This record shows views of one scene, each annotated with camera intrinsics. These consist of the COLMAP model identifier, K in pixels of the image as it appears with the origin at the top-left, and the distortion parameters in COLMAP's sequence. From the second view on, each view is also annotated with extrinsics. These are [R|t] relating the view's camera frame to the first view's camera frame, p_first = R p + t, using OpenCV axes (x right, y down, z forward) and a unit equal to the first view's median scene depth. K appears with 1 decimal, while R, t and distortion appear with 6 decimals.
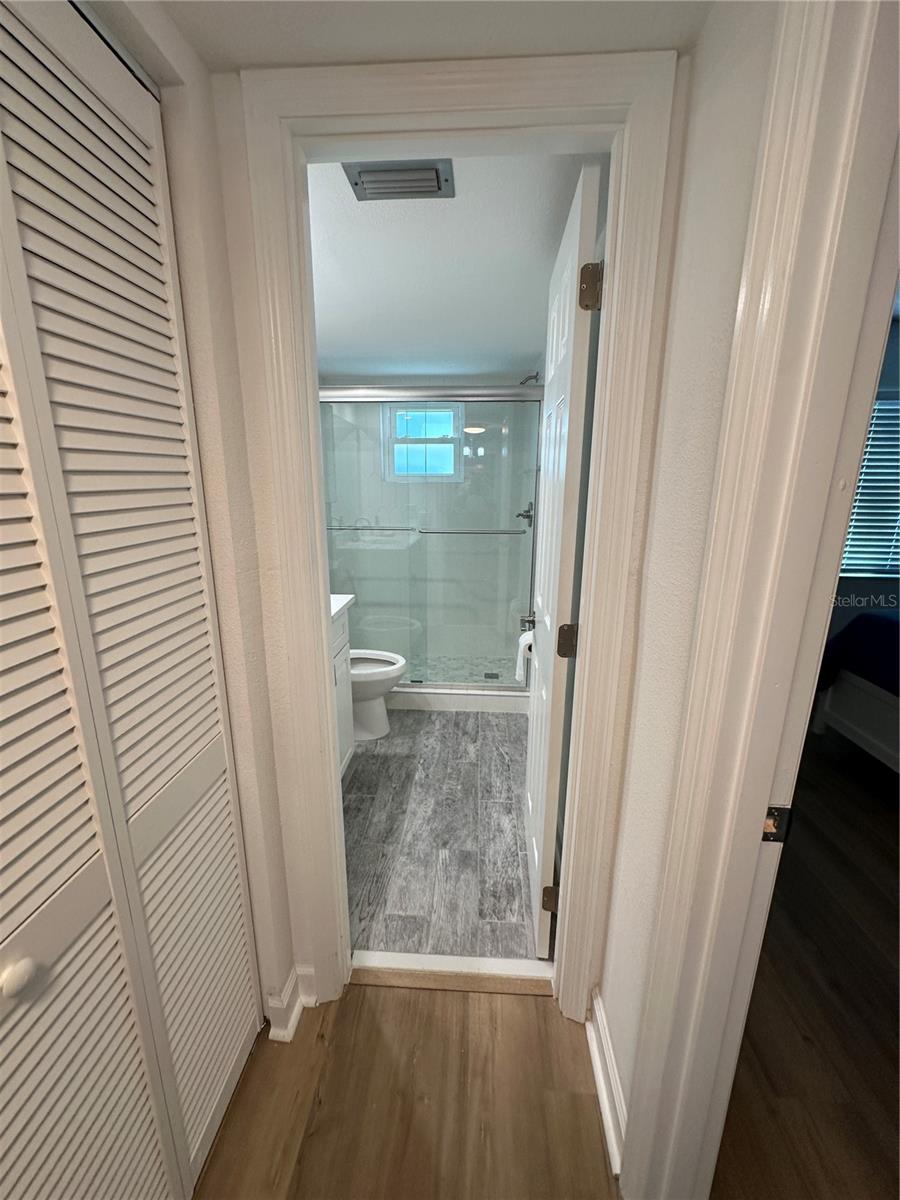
lens RADIAL K [[480.7, 0, 443.3], [0, 480.7, 599.6], [0, 0, 1]] dist [-0.003258, -0.000119]
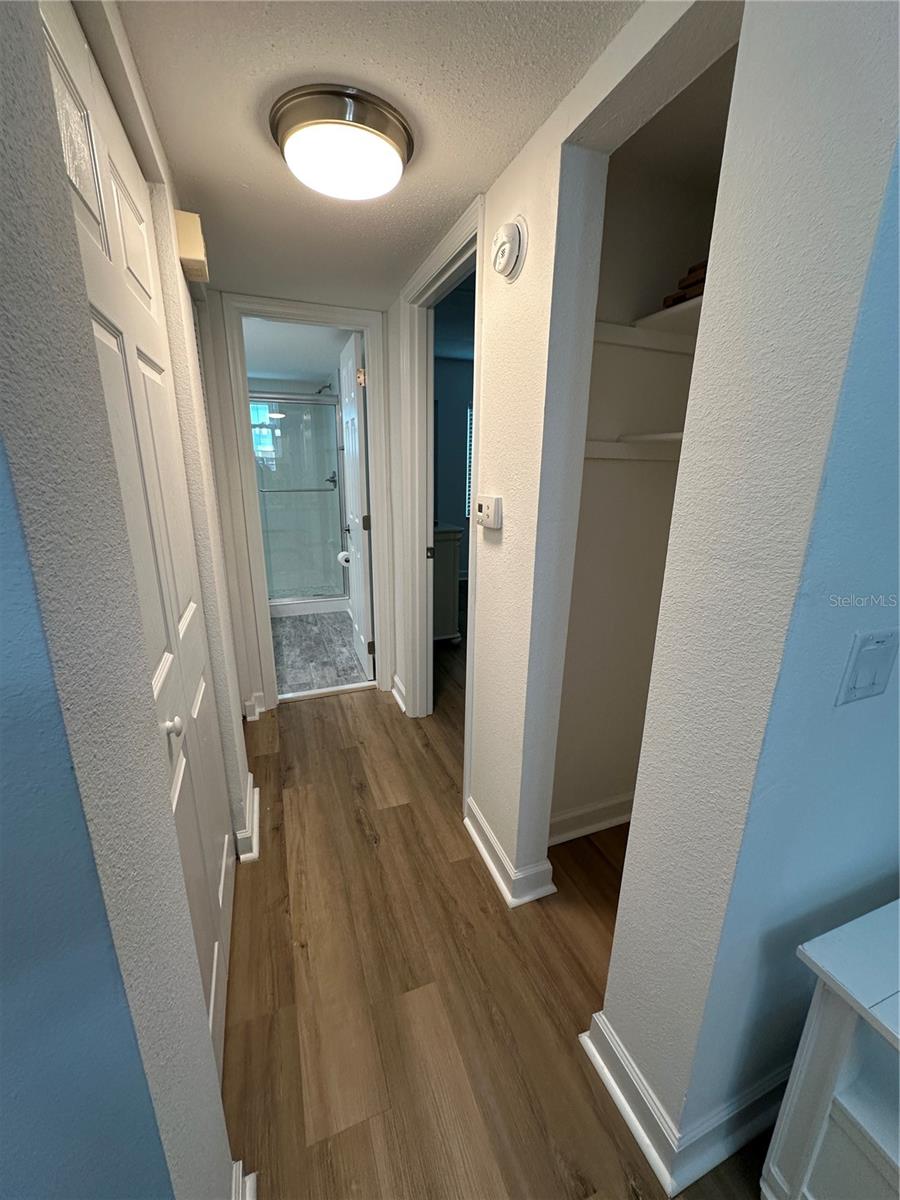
lens RADIAL K [[480.7, 0, 452.4], [0, 480.7, 599.5], [0, 0, 1]] dist [-0.003258, -0.000119]
pose [[0.904005, -0.108247, 0.413592, -0.276314], [0.092259, 0.994015, 0.058504, 0.264213], [-0.417449, -0.014731, 0.908581, -0.968967]]
